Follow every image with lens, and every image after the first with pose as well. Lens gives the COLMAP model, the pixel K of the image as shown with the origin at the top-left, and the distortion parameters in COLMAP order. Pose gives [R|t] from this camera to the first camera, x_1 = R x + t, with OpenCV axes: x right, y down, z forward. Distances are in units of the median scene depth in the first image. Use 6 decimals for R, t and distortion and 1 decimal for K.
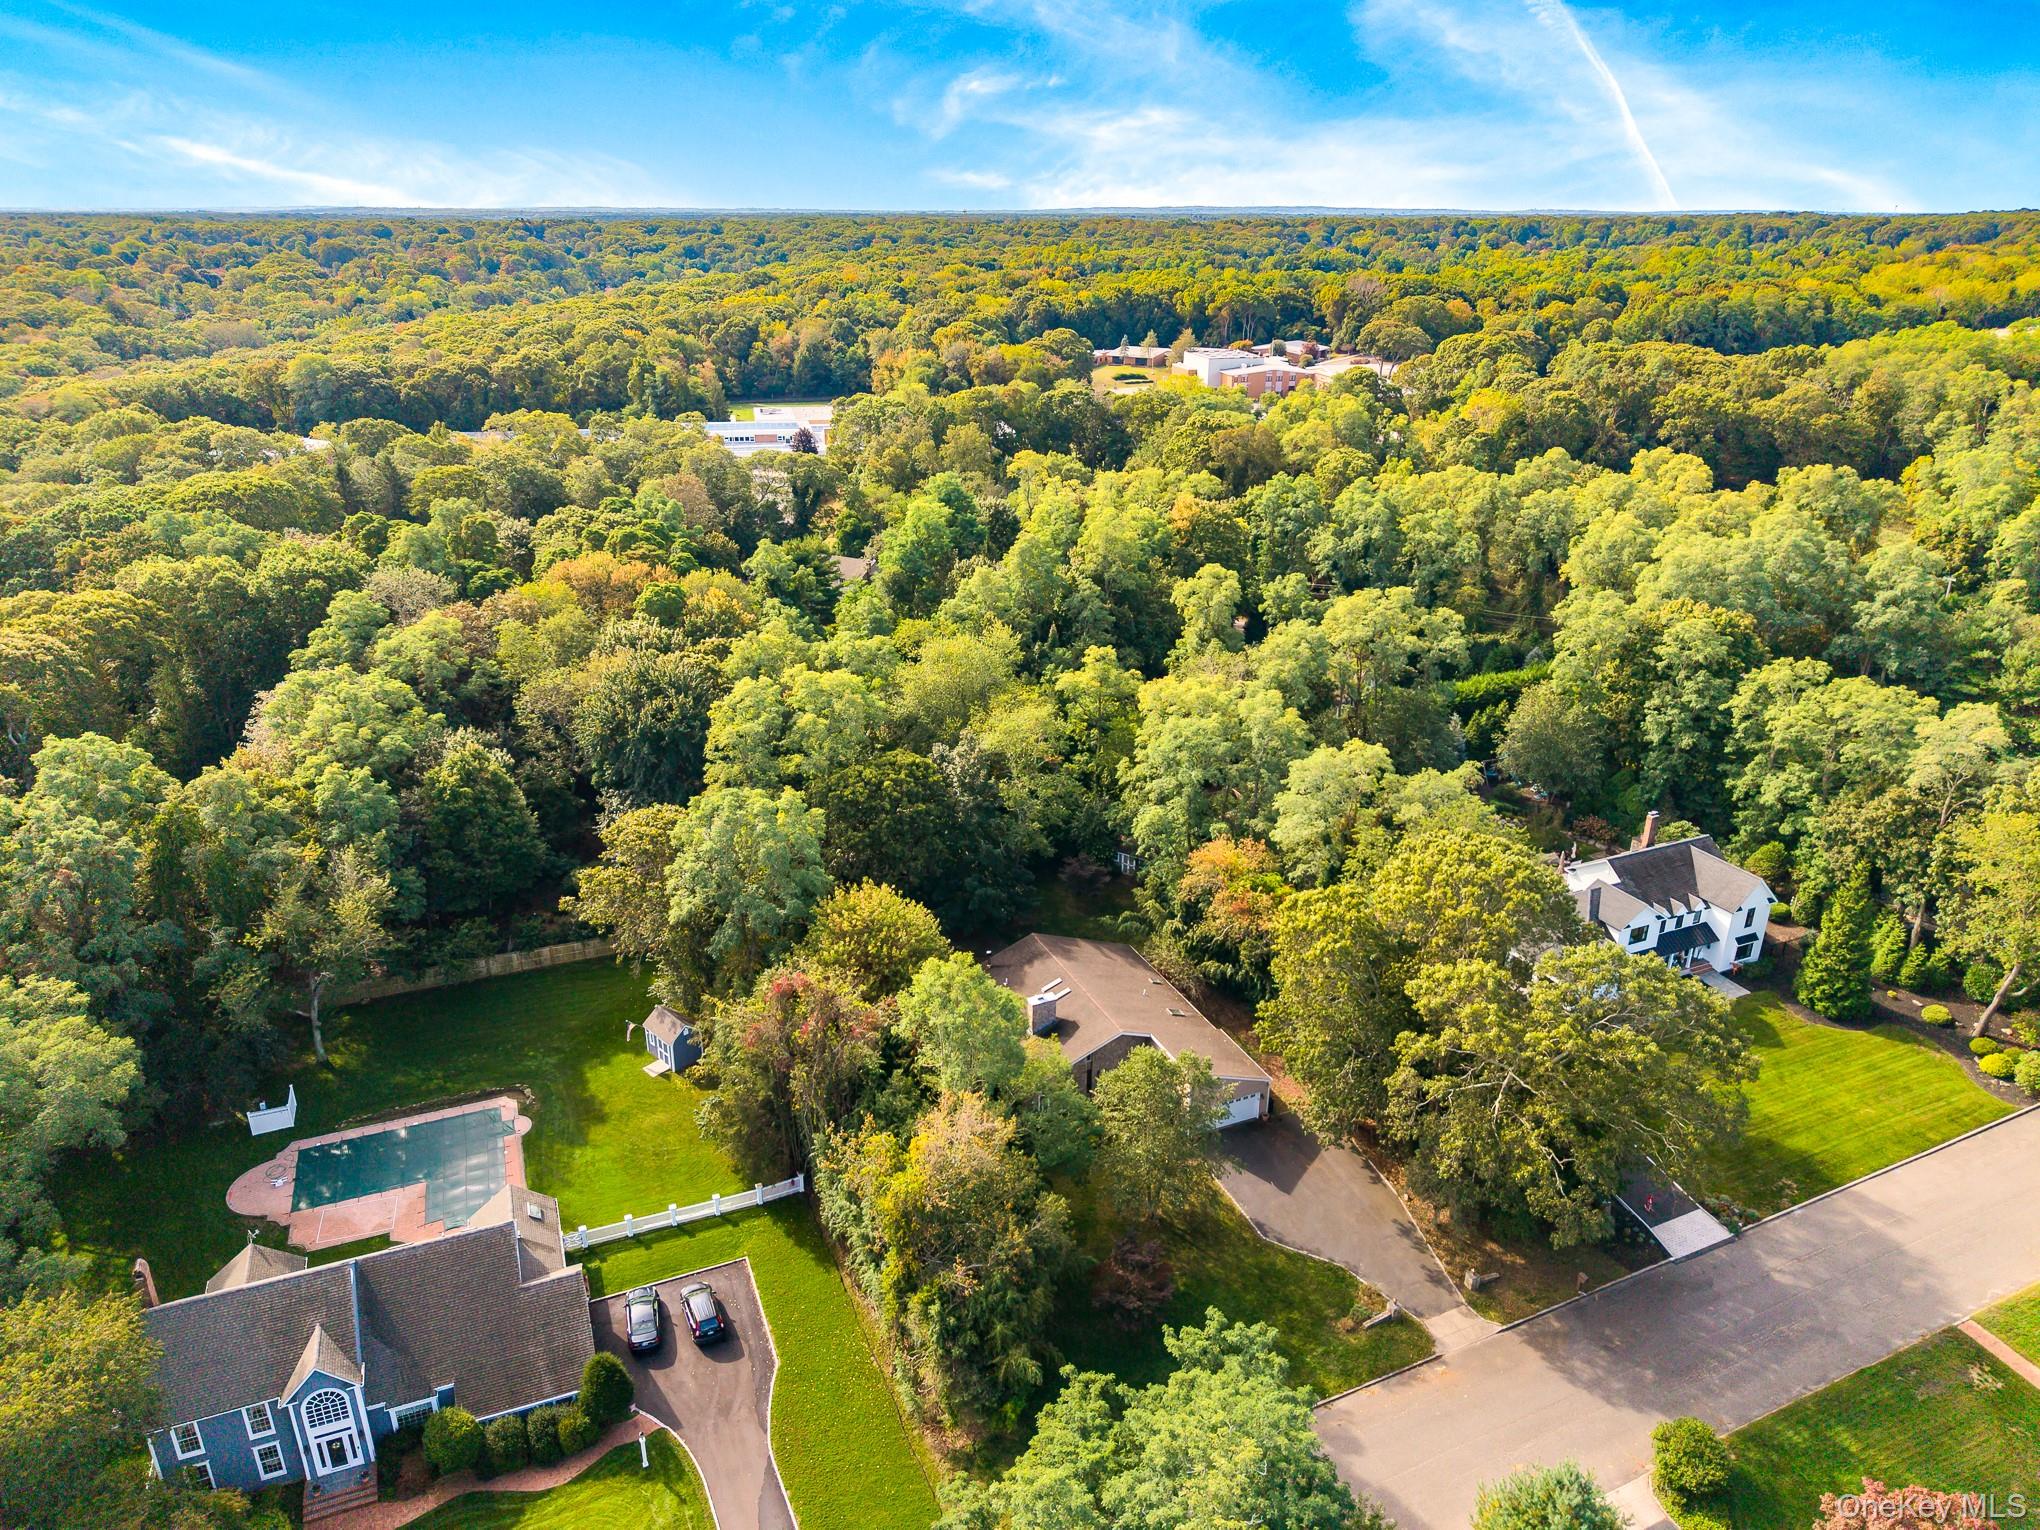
lens RADIAL K [[1403.9, 0, 1020.0], [0, 1403.9, 765.0], [0, 0, 1]] dist [0.053645, -0.048108]
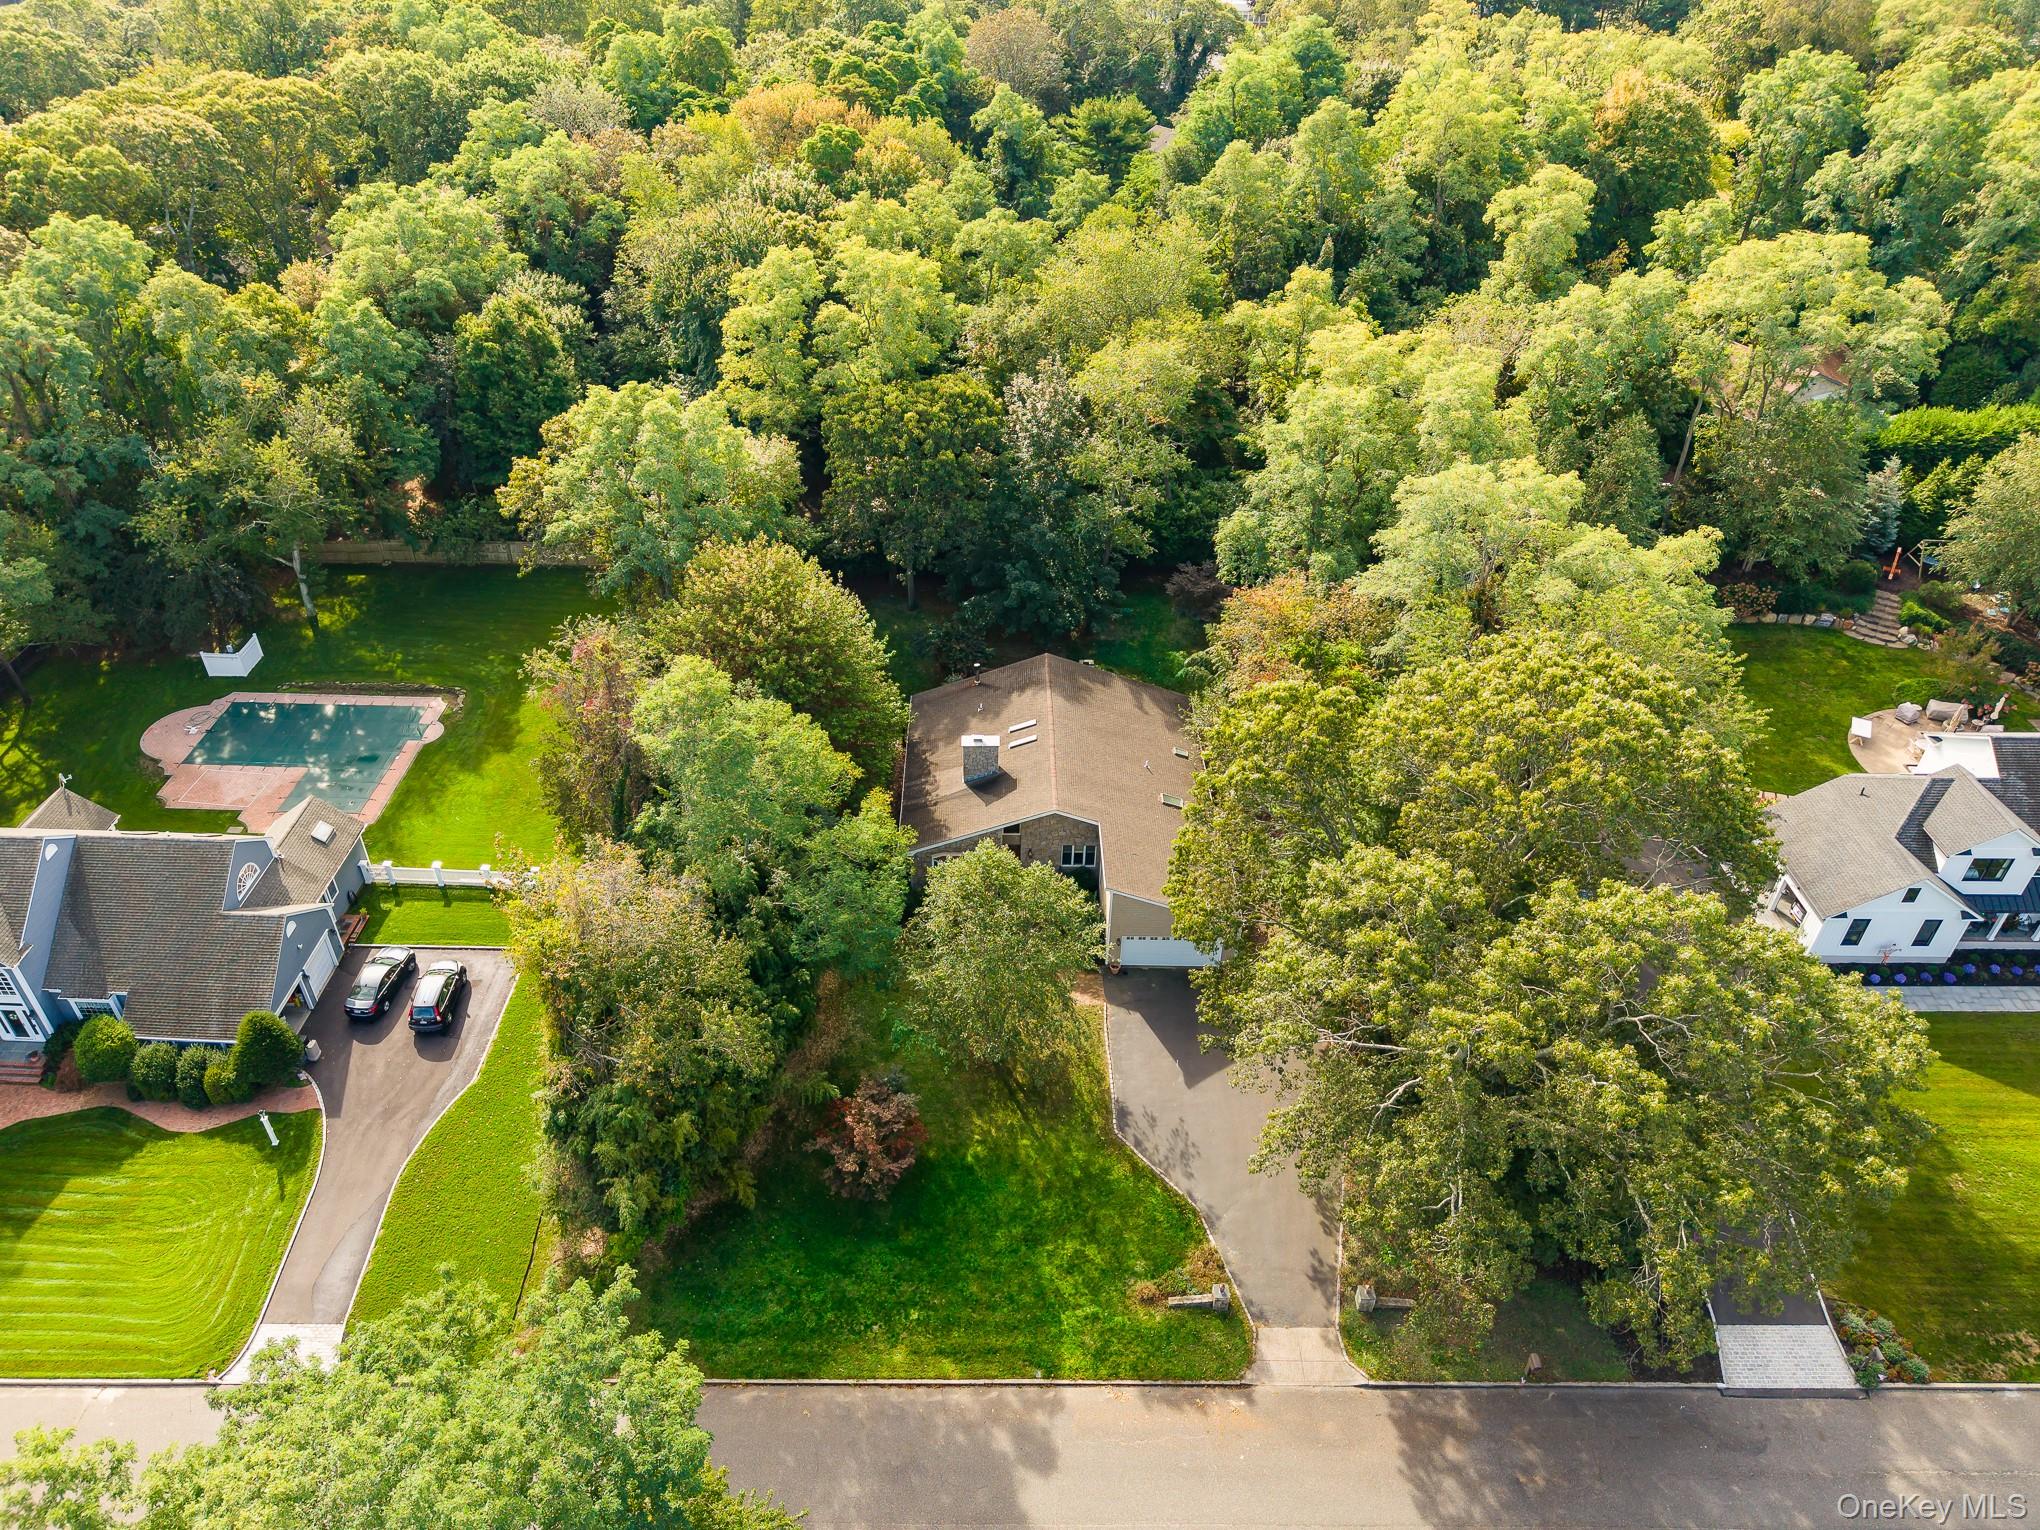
lens RADIAL K [[1430.3, 0, 1020.0], [0, 1430.3, 765.0], [0, 0, 1]] dist [0.016957, -0.004615]
pose [[0.901163, 0.245975, -0.356934, 0.331482], [-0.152098, 0.950486, 0.271003, -0.030467], [0.405921, -0.189929, 0.893955, 0.358322]]
